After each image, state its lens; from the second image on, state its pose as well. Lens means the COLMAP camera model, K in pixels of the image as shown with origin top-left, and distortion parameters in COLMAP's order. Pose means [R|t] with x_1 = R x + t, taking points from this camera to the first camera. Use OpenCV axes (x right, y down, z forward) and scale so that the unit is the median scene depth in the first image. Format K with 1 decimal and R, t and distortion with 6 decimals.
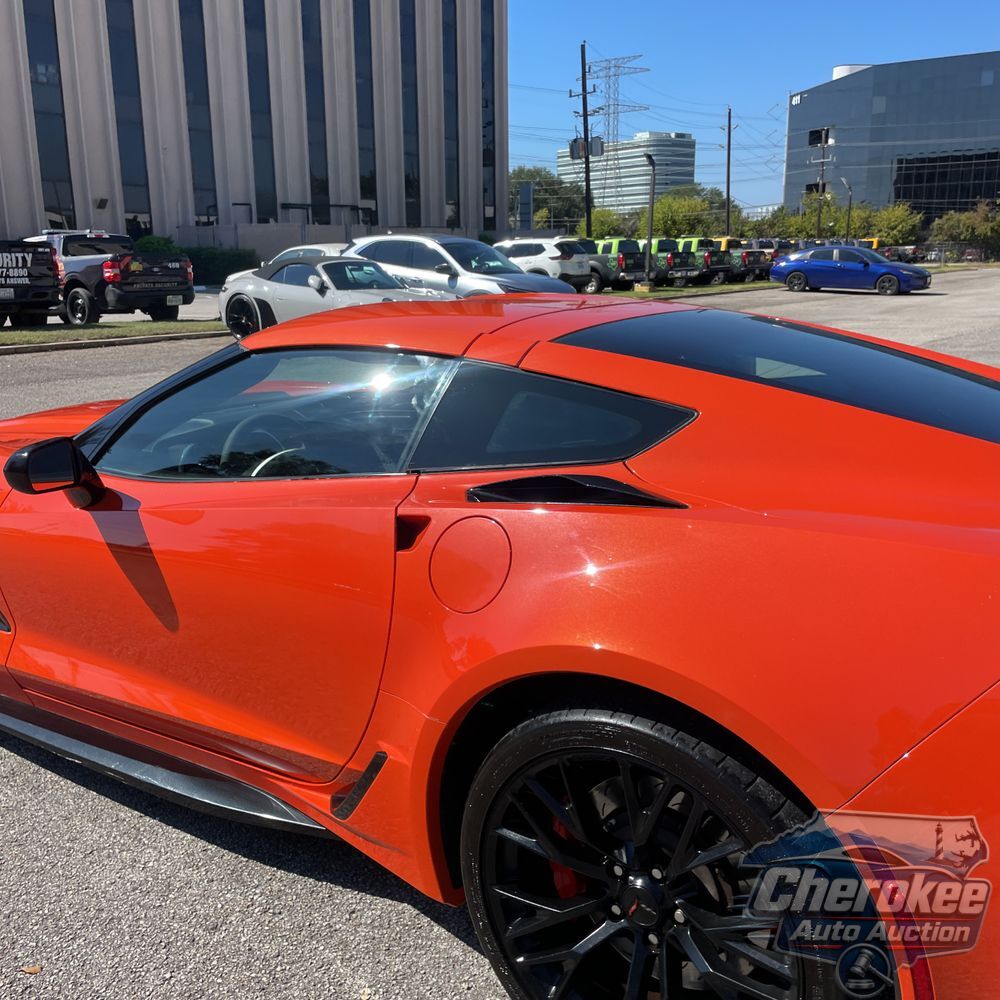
lens RADIAL K [[1004.0, 0, 496.2], [0, 1004.0, 498.1], [0, 0, 1]] dist [0.079595, -0.118296]
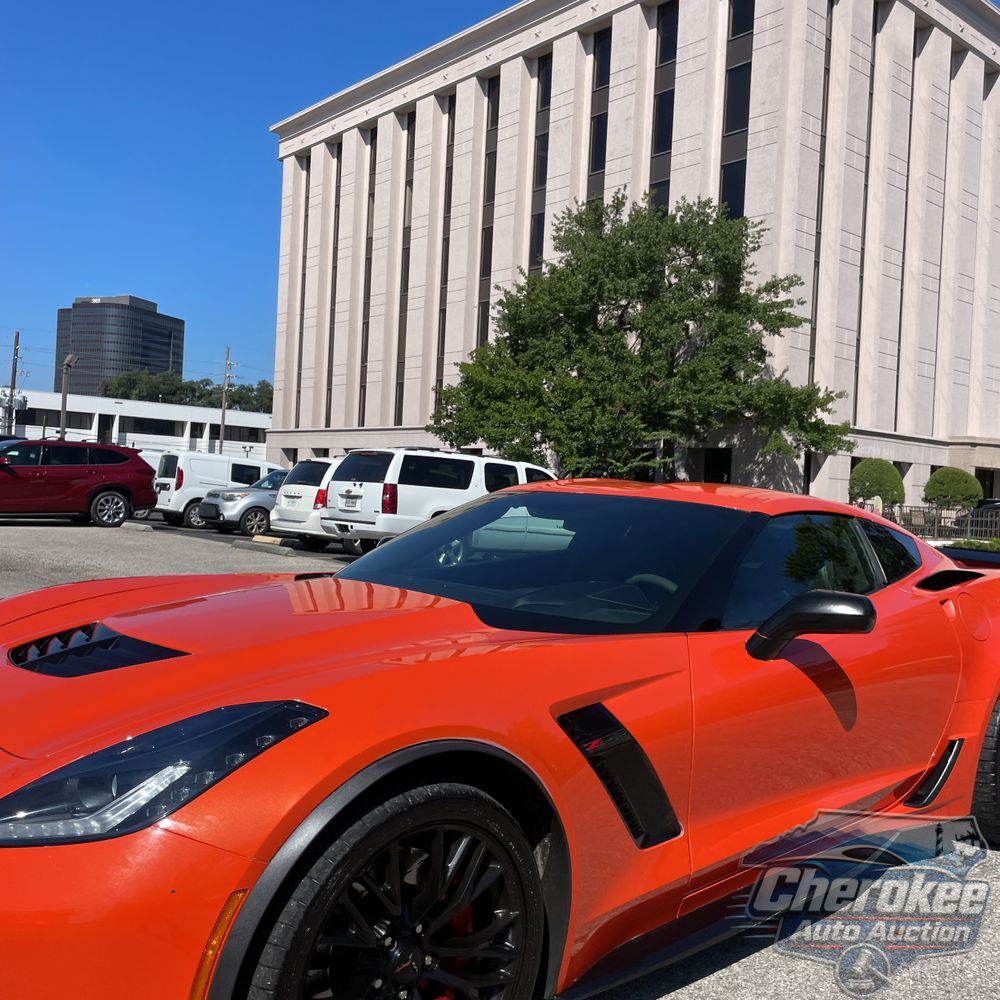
lens RADIAL K [[1004.0, 0, 496.2], [0, 1004.0, 498.1], [0, 0, 1]] dist [0.079595, -0.118296]
pose [[0.214718, 0.017940, 0.976511, -0.130739], [0.175172, 0.982911, -0.056574, -0.012560], [-0.960839, 0.183204, 0.207906, 0.087112]]
